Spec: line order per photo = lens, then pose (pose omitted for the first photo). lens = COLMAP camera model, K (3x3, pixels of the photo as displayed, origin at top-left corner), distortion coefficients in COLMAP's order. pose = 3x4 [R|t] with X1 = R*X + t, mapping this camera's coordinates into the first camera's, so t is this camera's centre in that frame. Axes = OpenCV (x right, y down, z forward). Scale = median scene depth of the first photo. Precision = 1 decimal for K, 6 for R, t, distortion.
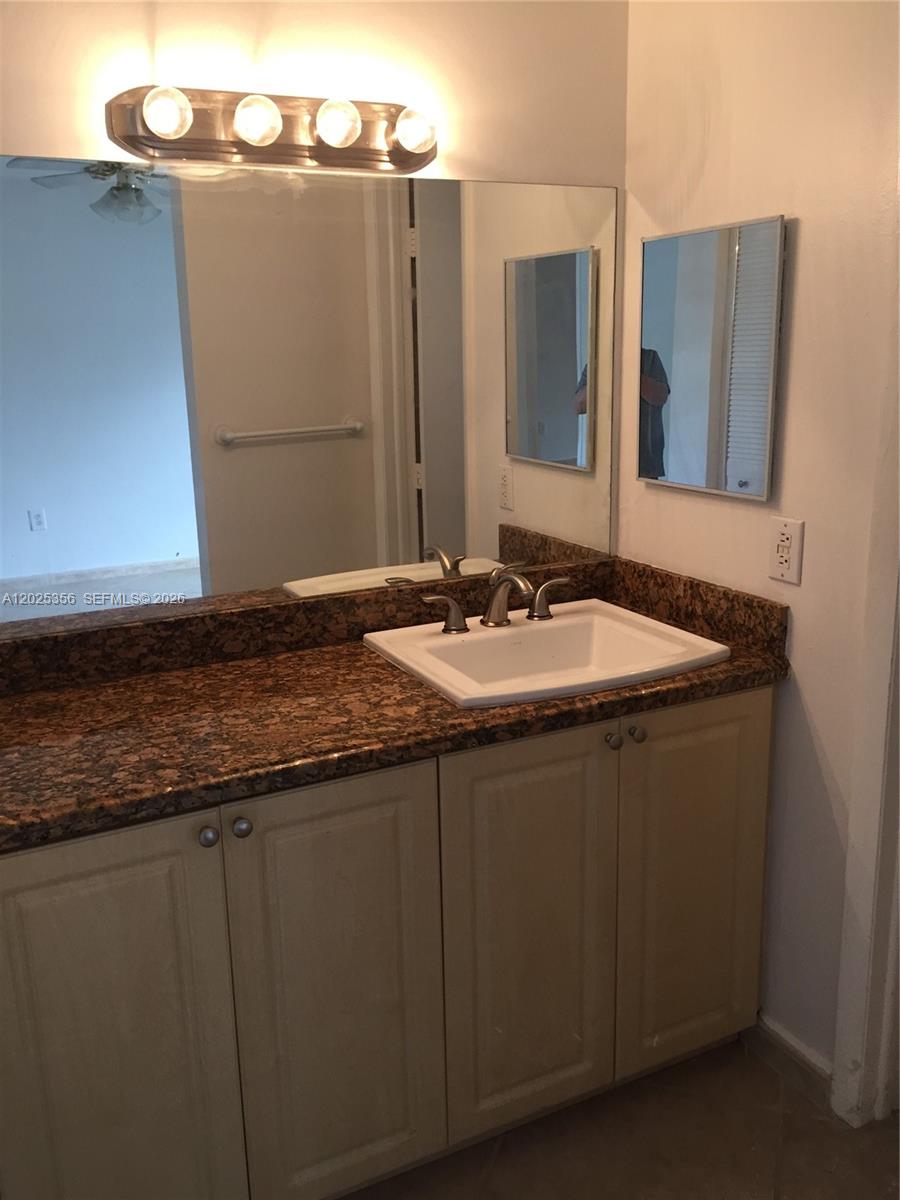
lens RADIAL K [[1053.6, 0, 450.0], [0, 1053.6, 600.0], [0, 0, 1]] dist [0.083649, -0.126729]
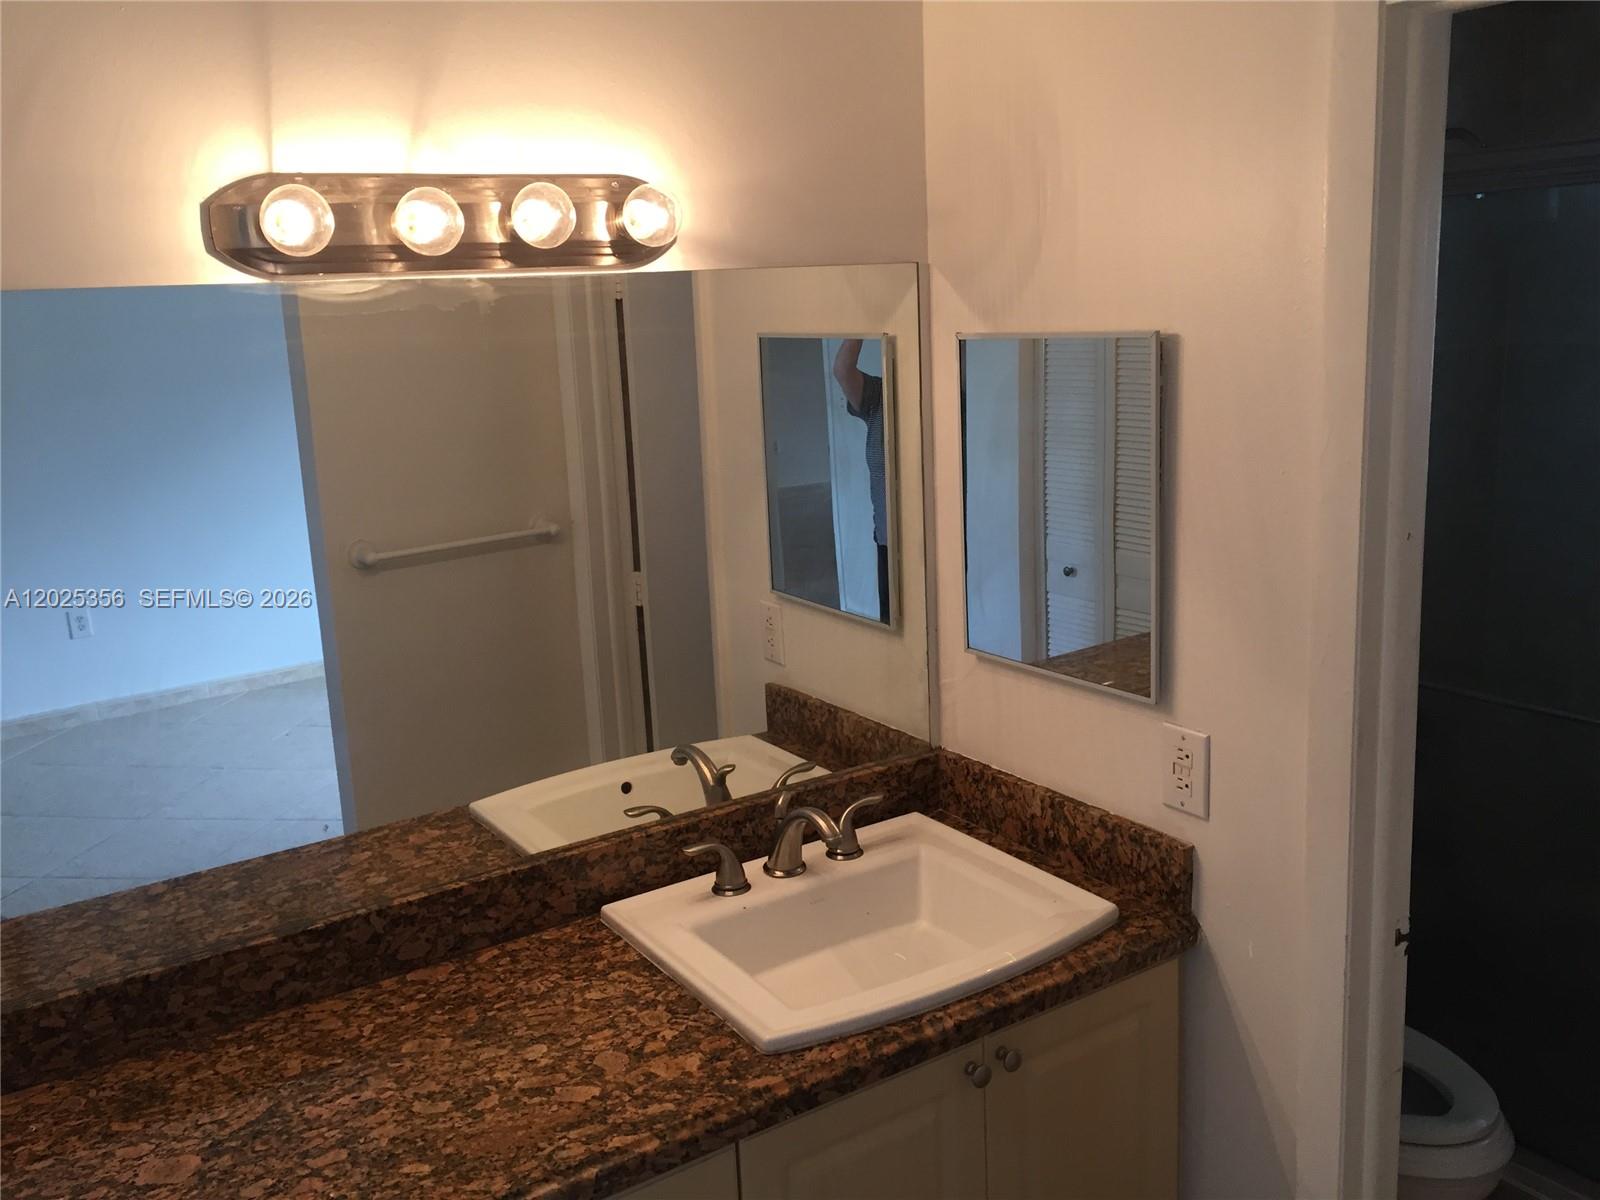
lens RADIAL K [[1404.8, 0, 800.0], [0, 1404.8, 600.0], [0, 0, 1]] dist [0.083649, -0.126729]
pose [[0.993324, -0.047642, 0.105056, -0.043171], [0.051631, 0.998032, -0.035576, -0.142010], [-0.103155, 0.040763, 0.993830, 0.055205]]
